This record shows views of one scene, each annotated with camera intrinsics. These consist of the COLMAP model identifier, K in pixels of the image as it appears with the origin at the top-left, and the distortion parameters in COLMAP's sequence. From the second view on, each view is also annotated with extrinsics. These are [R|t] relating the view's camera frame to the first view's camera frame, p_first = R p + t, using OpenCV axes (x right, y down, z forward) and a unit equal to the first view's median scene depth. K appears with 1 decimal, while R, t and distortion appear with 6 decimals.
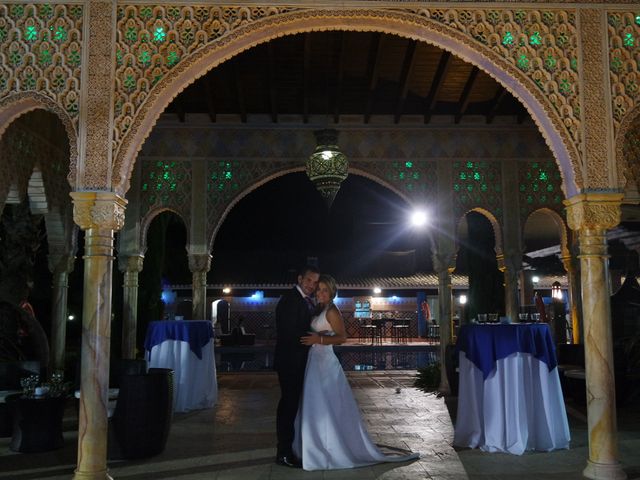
lens RADIAL K [[645.5, 0, 320.0], [0, 645.5, 240.0], [0, 0, 1]] dist [0.039354, 0.006821]
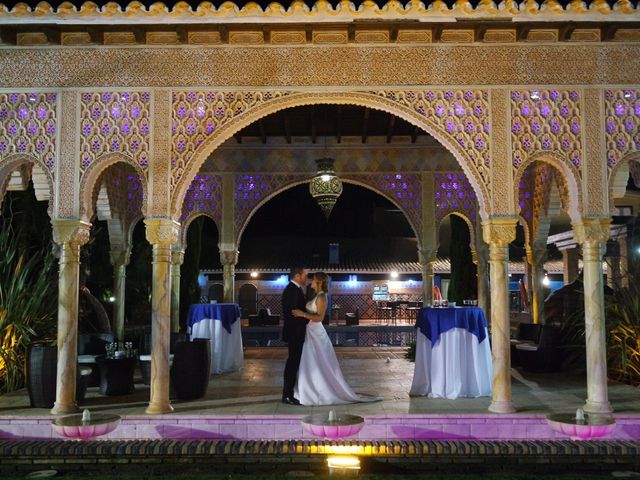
lens RADIAL K [[645.5, 0, 320.0], [0, 645.5, 240.0], [0, 0, 1]] dist [0.039354, 0.006821]
pose [[0.999014, -0.001423, -0.044372, 0.073589], [0.002689, 0.999591, 0.028482, -0.055352], [0.044313, -0.028573, 0.998609, -0.389635]]
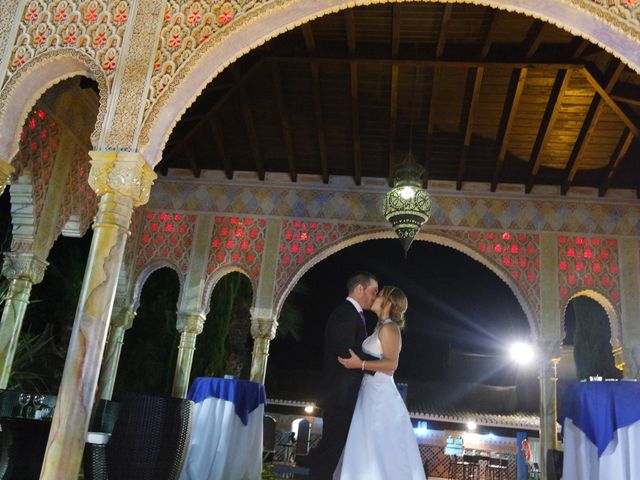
lens RADIAL K [[642.8, 0, 320.0], [0, 642.8, 240.0], [0, 0, 1]] dist [0.018139, 0.015619]
pose [[0.985964, 0.052371, -0.158532, 0.045548], [-0.084773, 0.975059, -0.205117, 0.153031], [0.143836, 0.215677, 0.965813, 0.197894]]
